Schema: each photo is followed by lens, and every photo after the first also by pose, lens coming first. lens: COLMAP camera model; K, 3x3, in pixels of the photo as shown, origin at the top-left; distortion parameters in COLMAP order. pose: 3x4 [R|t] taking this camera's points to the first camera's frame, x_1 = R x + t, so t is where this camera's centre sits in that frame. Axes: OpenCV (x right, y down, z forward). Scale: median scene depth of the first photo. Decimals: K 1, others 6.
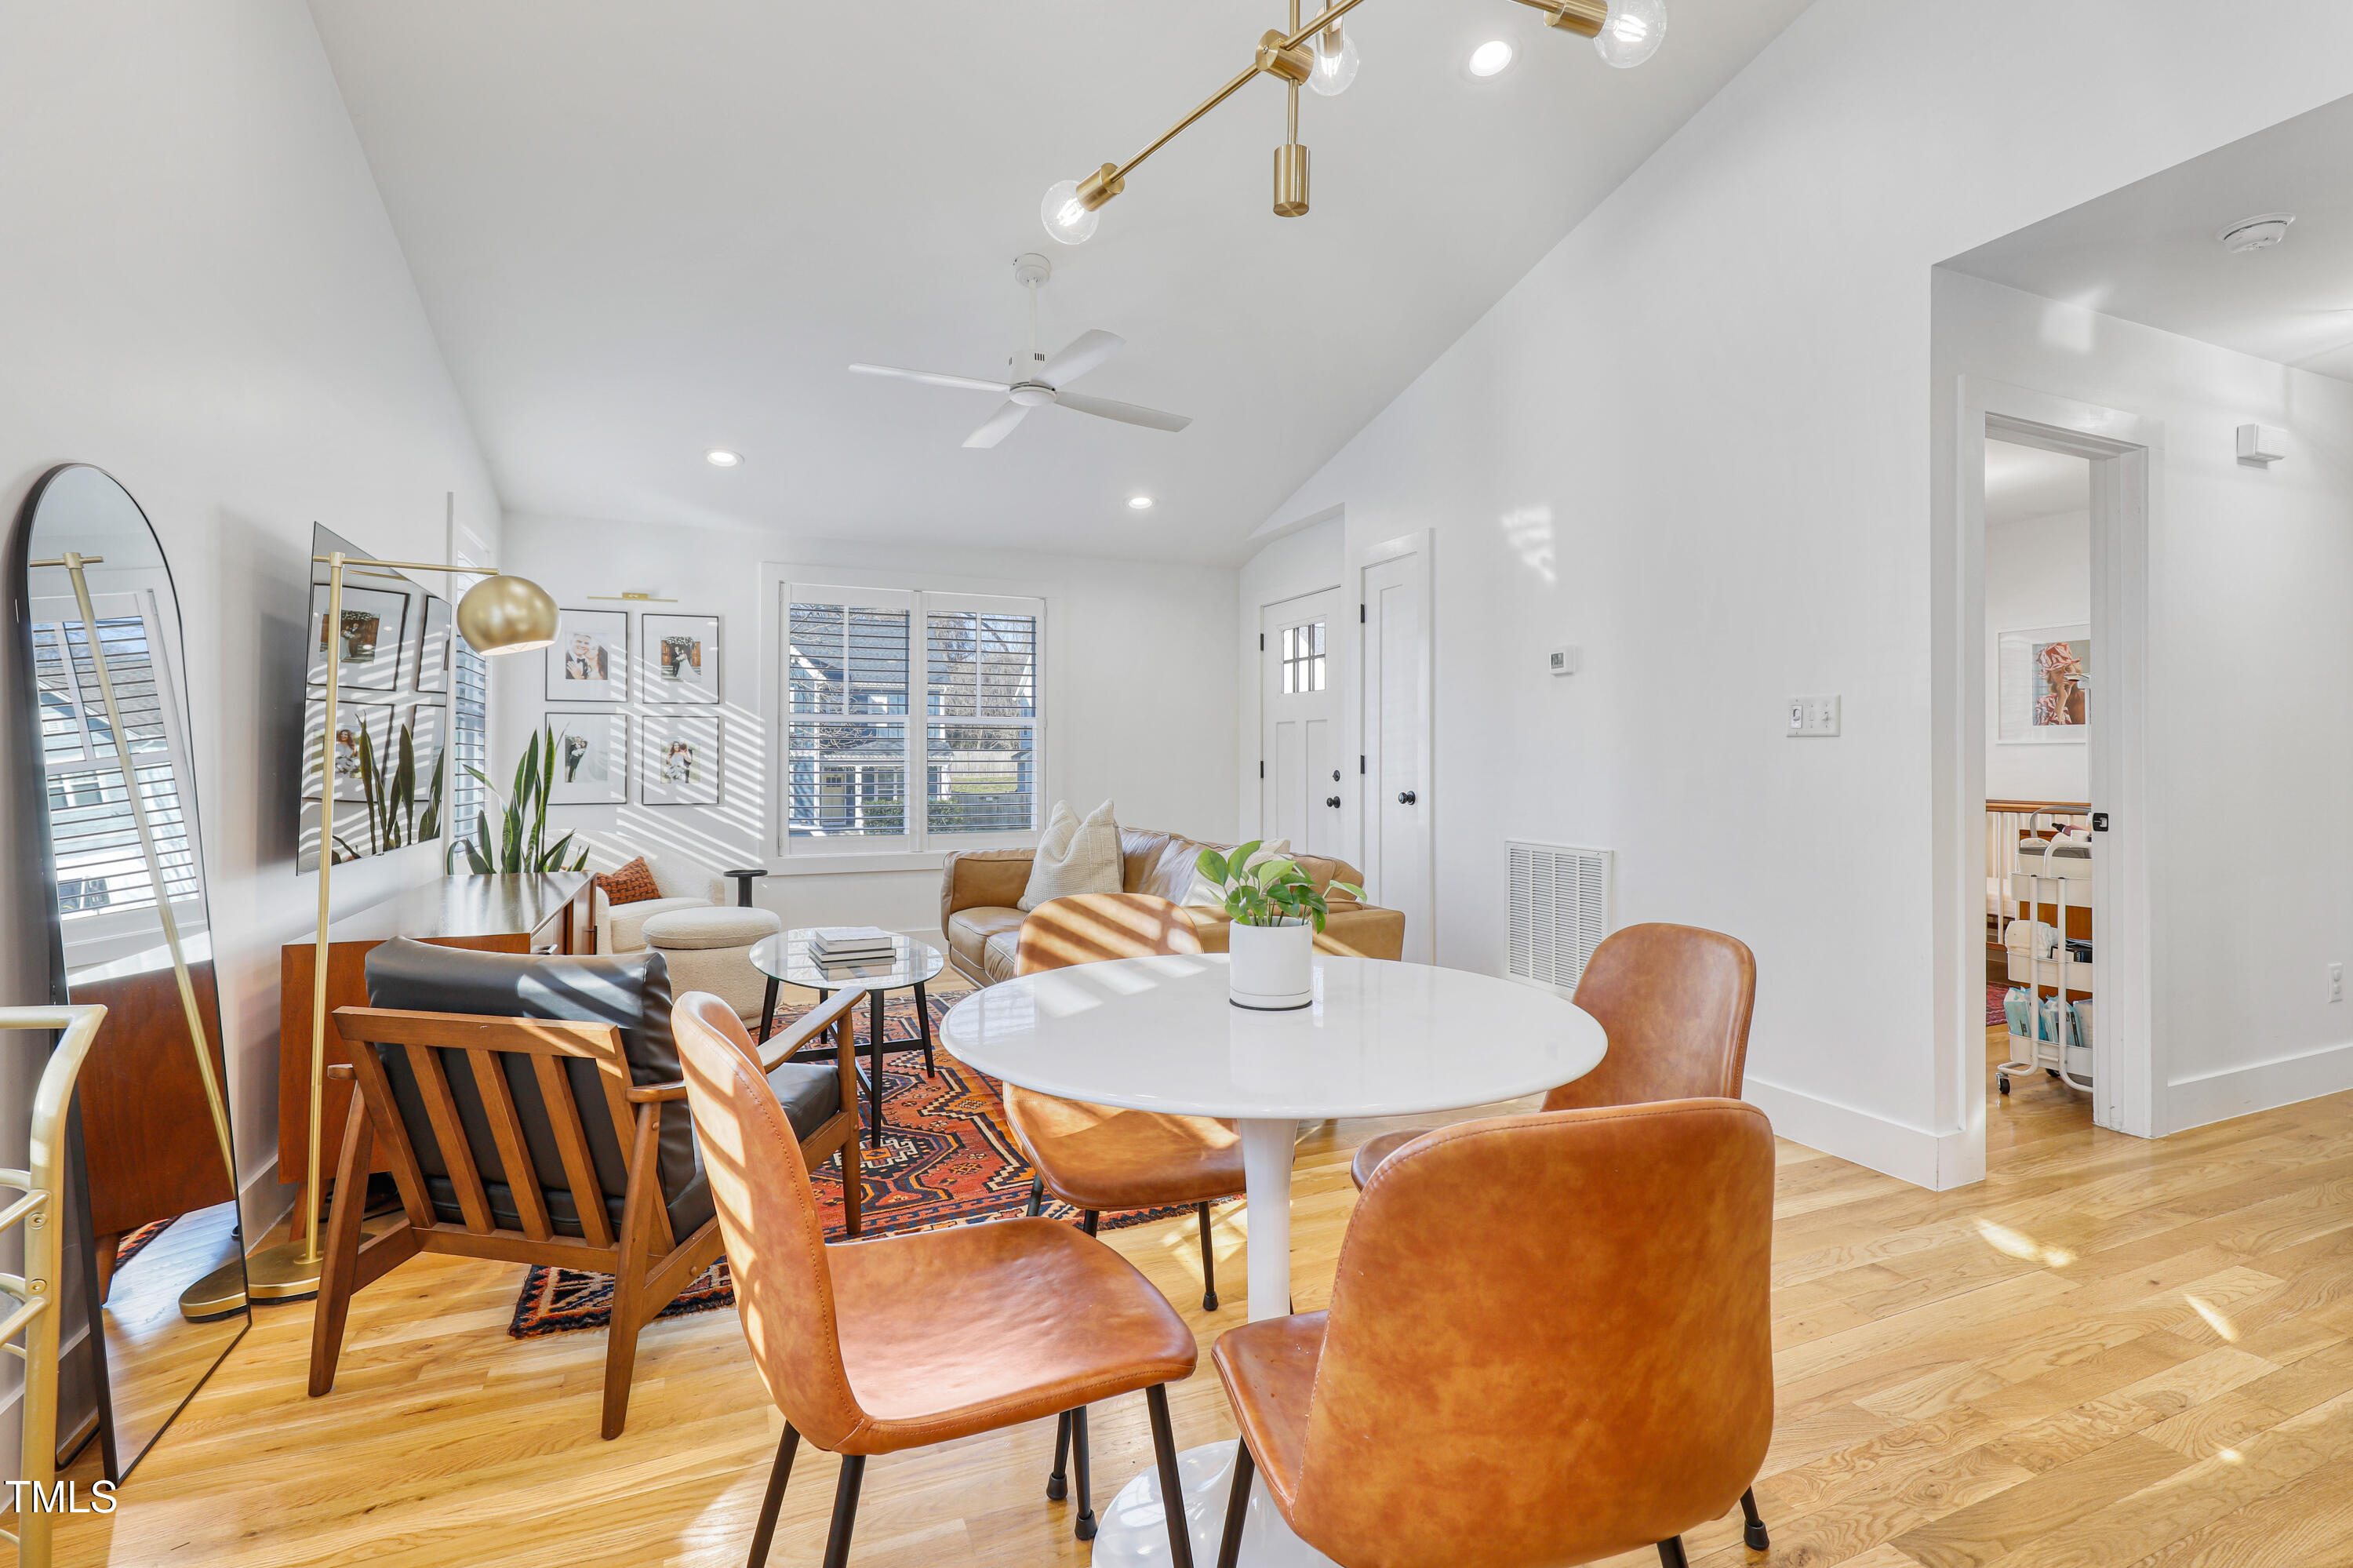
lens RADIAL K [[1083.9, 0, 1174.4], [0, 1083.9, 764.7], [0, 0, 1]] dist [-0.000381, 0.001679]
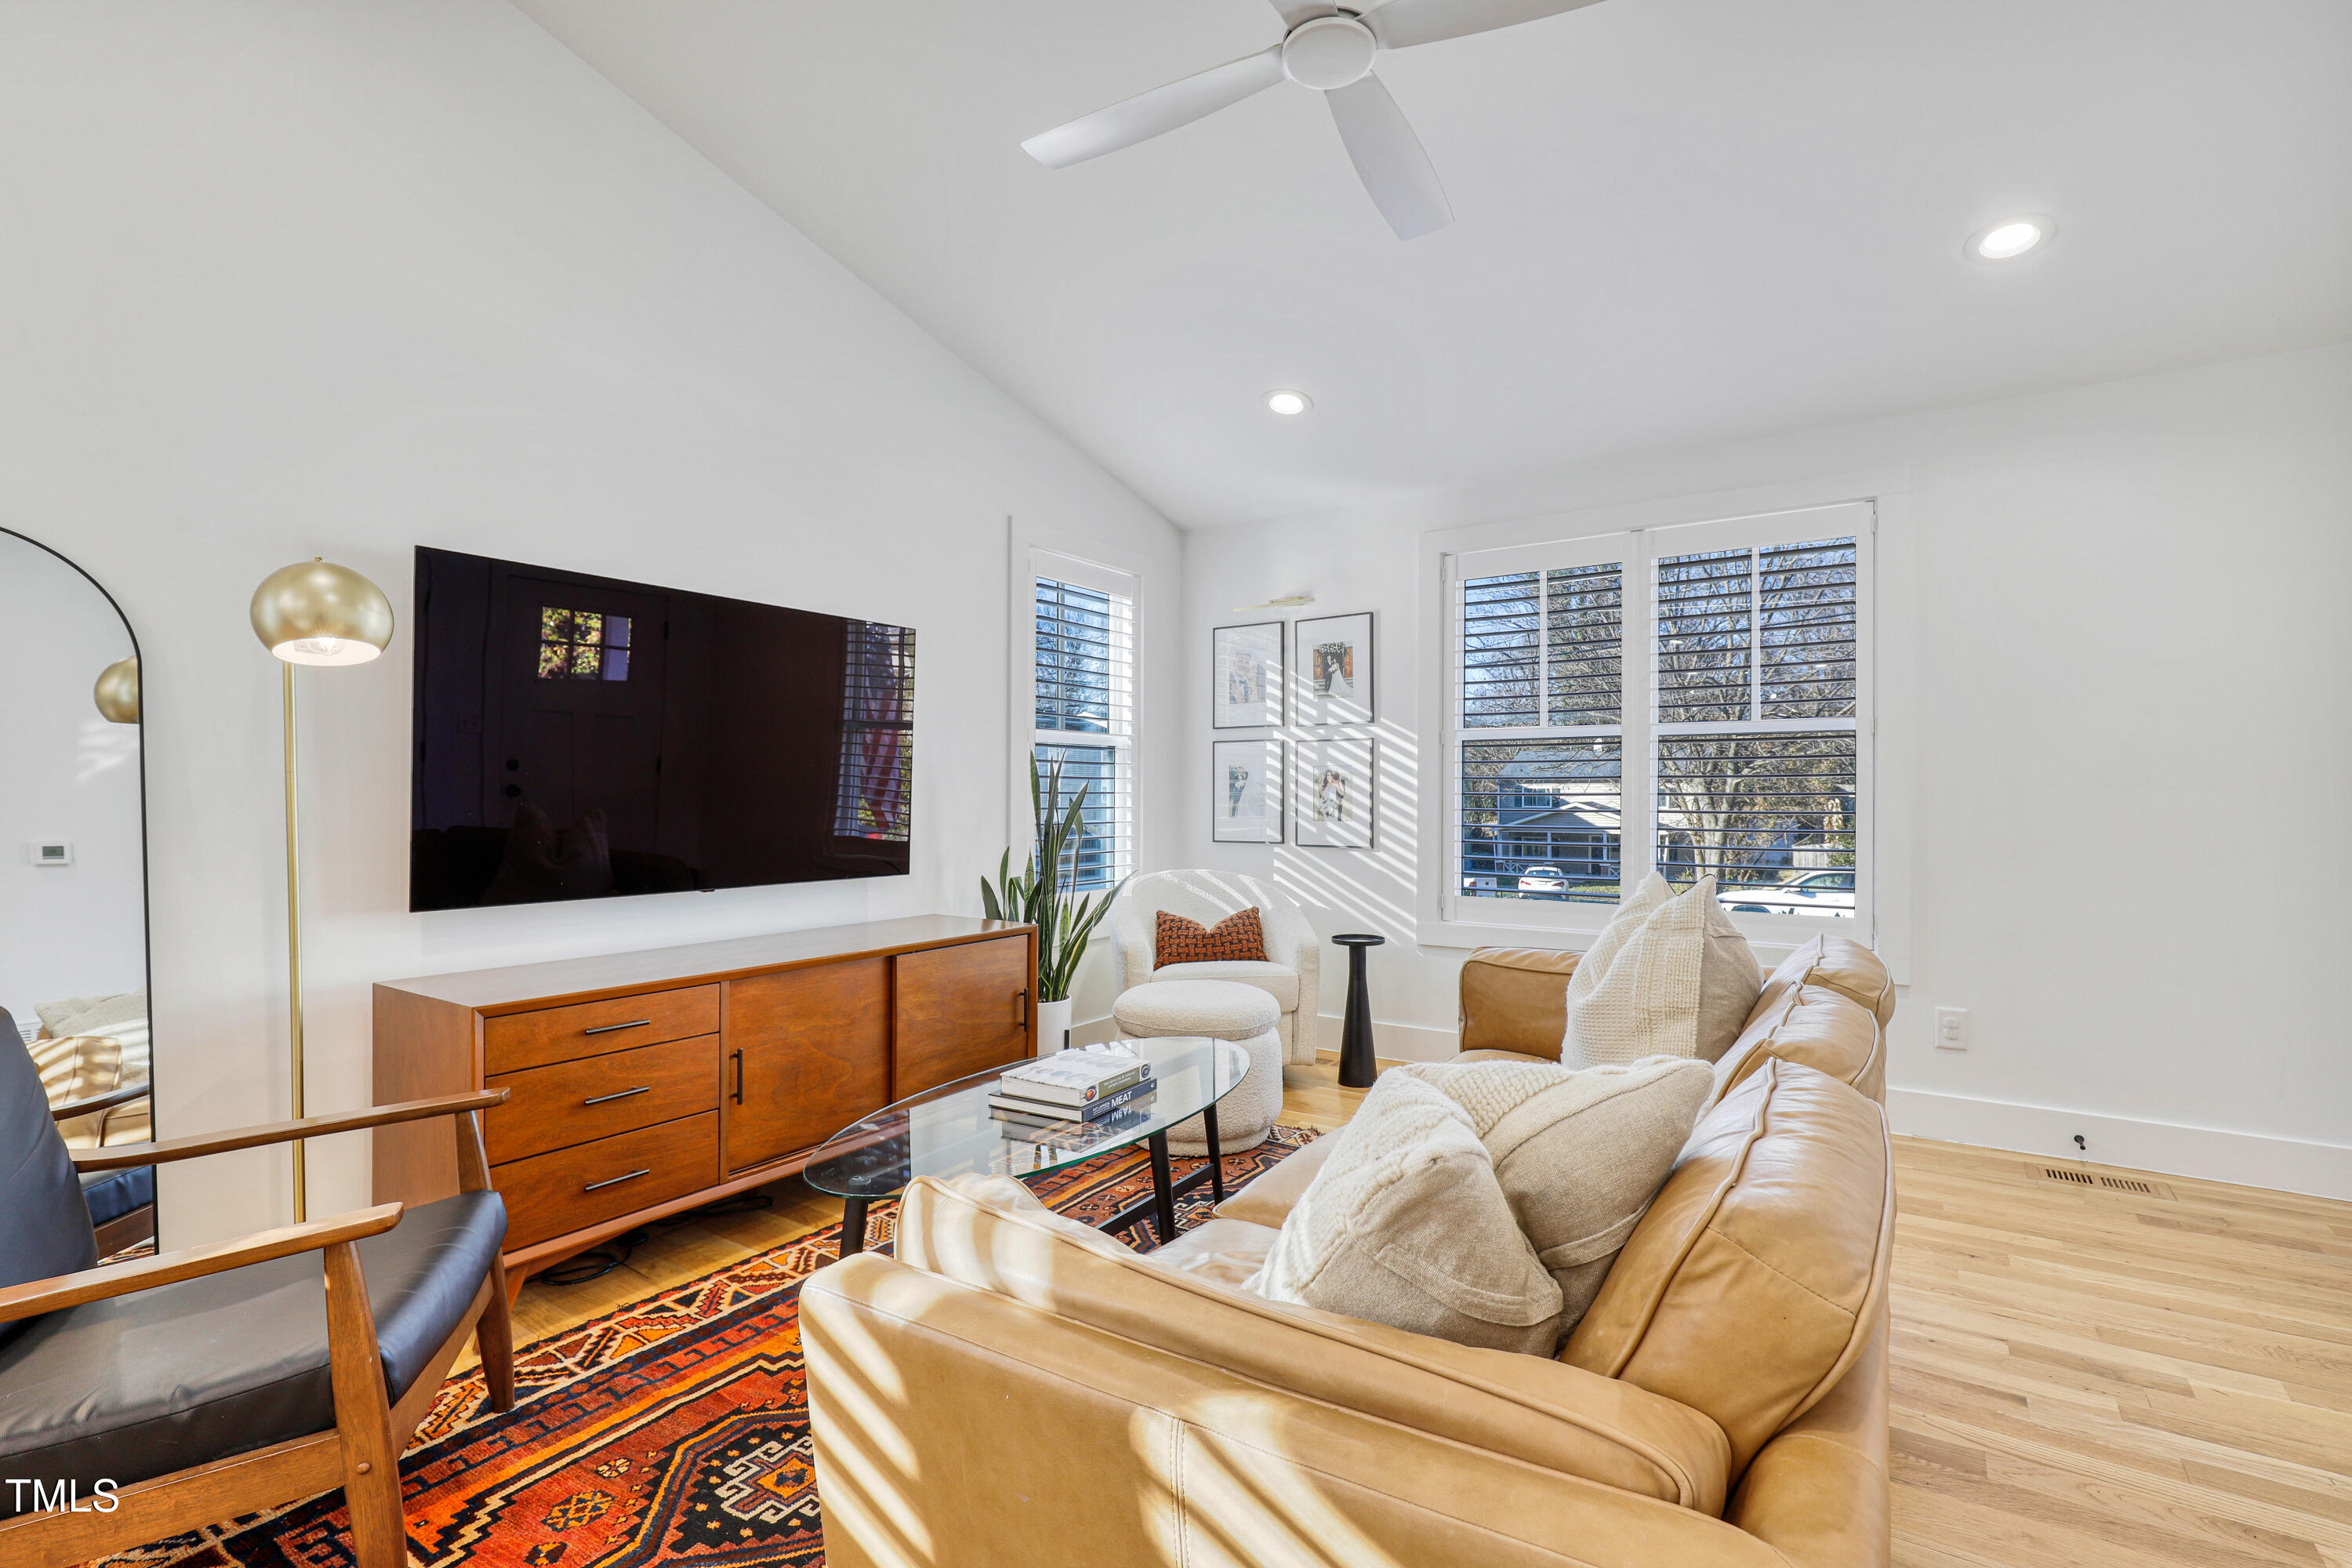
lens RADIAL K [[1083.4, 0, 1171.6], [0, 1083.4, 783.5], [0, 0, 1]] dist [-0.000381, 0.001679]
pose [[0.544457, -0.008018, -0.838751, 0.168709], [-0.003165, 0.999928, -0.011613, -0.001084], [0.838783, 0.008978, 0.544392, 0.452580]]
